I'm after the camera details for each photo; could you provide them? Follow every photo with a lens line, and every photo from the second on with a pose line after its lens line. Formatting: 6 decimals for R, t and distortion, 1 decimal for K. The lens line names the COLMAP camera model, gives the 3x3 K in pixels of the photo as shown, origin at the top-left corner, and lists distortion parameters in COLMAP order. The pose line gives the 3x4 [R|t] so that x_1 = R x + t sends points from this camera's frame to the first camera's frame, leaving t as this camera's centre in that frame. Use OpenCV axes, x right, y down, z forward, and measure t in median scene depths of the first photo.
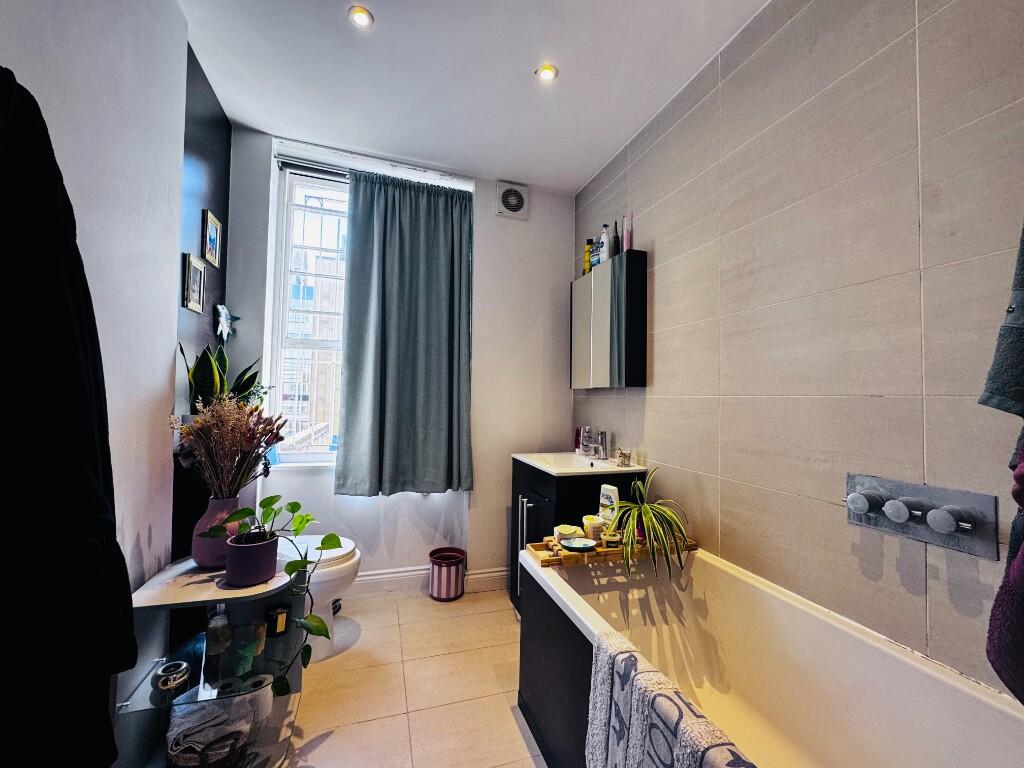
lens RADIAL K [[408.4, 0, 512.0], [0, 408.4, 384.0], [0, 0, 1]] dist [-0.001244, -0.000071]
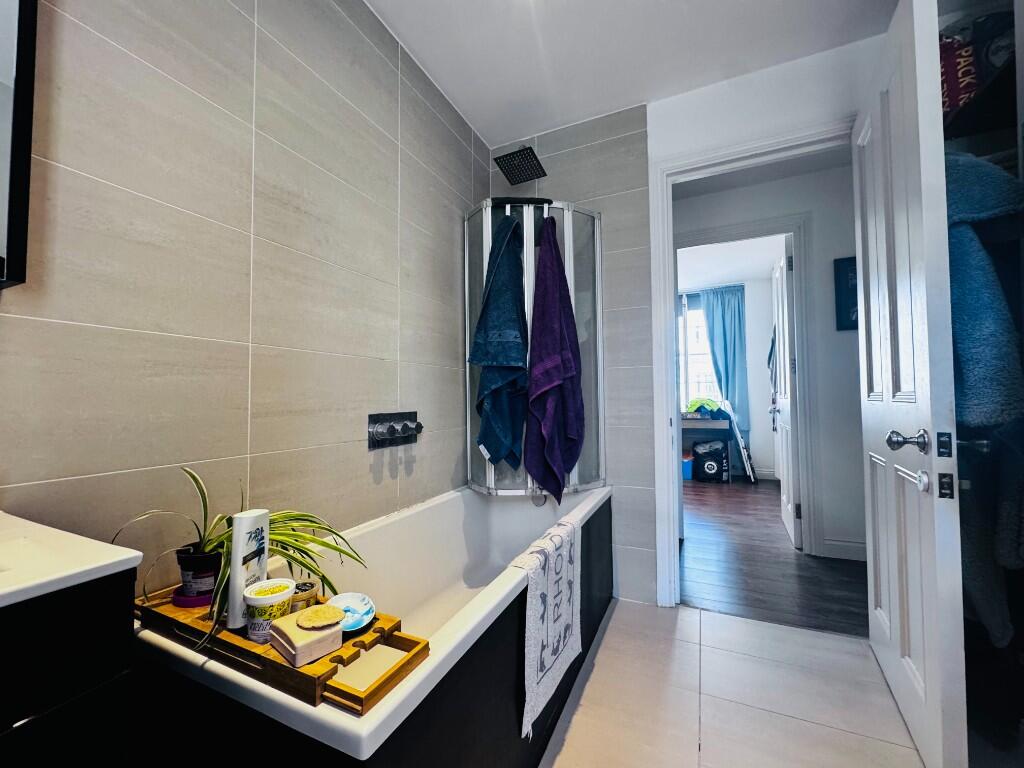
lens RADIAL K [[408.4, 0, 512.0], [0, 408.4, 384.0], [0, 0, 1]] dist [-0.001244, -0.000071]
pose [[-0.729973, 0.009833, 0.683405, -0.459427], [-0.027497, 0.998664, -0.043740, 0.169088], [-0.682922, -0.050720, -0.728728, 1.715738]]
